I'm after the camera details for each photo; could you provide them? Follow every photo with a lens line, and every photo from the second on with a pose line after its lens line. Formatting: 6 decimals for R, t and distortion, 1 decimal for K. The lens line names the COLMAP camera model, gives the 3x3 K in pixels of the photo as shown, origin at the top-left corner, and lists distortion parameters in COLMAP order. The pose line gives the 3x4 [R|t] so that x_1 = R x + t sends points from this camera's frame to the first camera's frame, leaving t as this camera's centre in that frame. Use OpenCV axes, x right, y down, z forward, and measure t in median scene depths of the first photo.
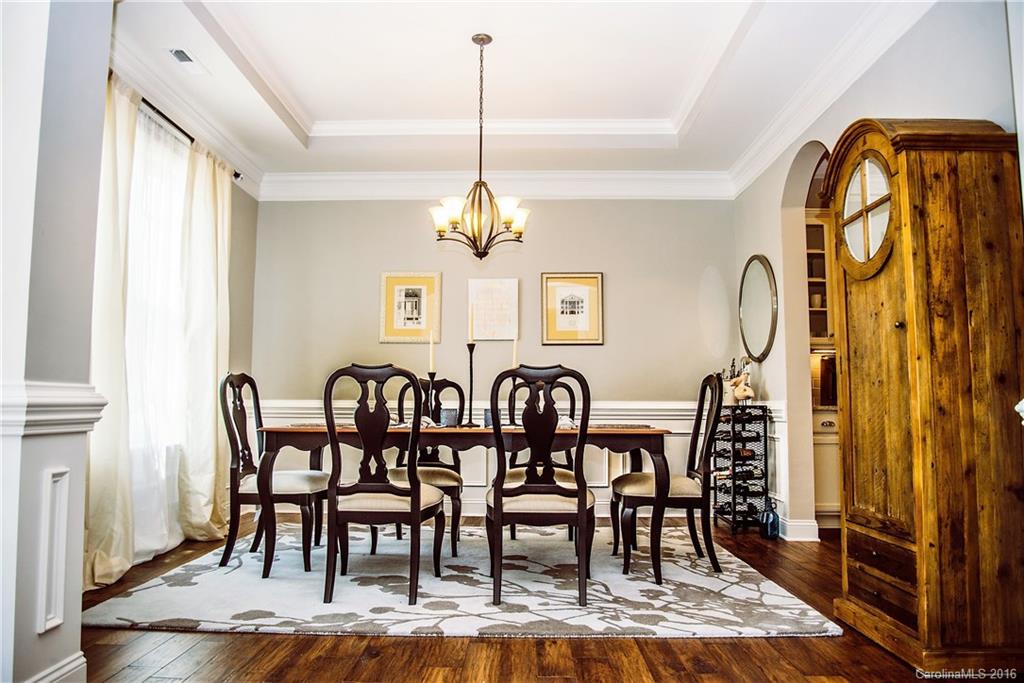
lens RADIAL K [[710.8, 0, 511.8], [0, 710.8, 343.2], [0, 0, 1]] dist [-0.086911, 0.032564]
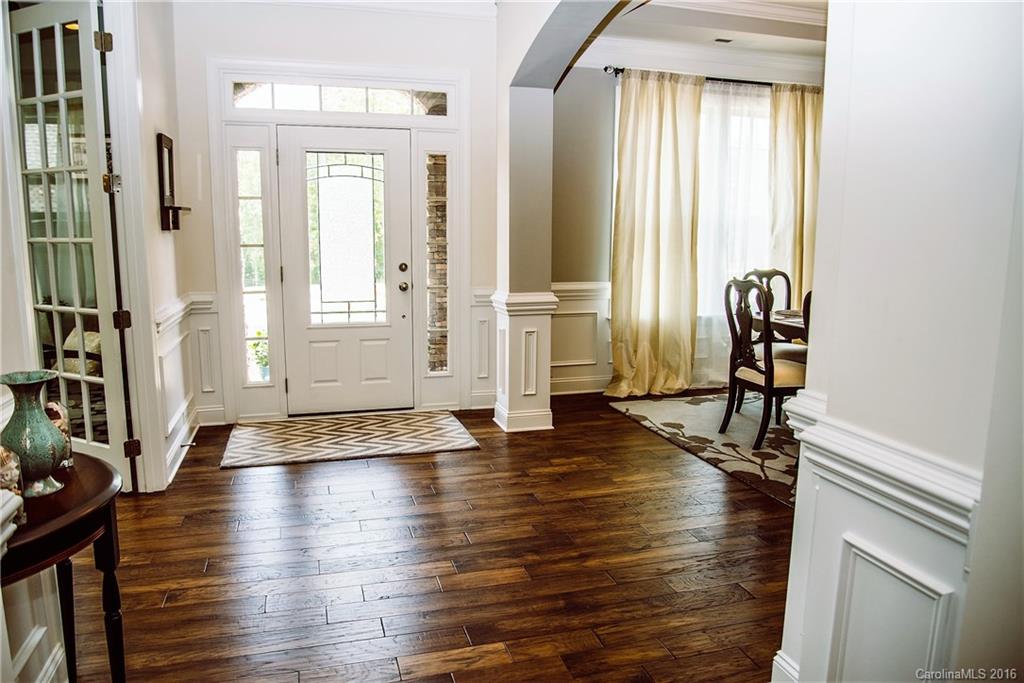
lens RADIAL K [[710.8, 0, 510.7], [0, 710.8, 342.1], [0, 0, 1]] dist [-0.086911, 0.032564]
pose [[0.292811, 0.147406, -0.944740, 1.090816], [0.082941, 0.980406, 0.178677, -0.144853], [0.952566, -0.130676, 0.274848, 0.176585]]
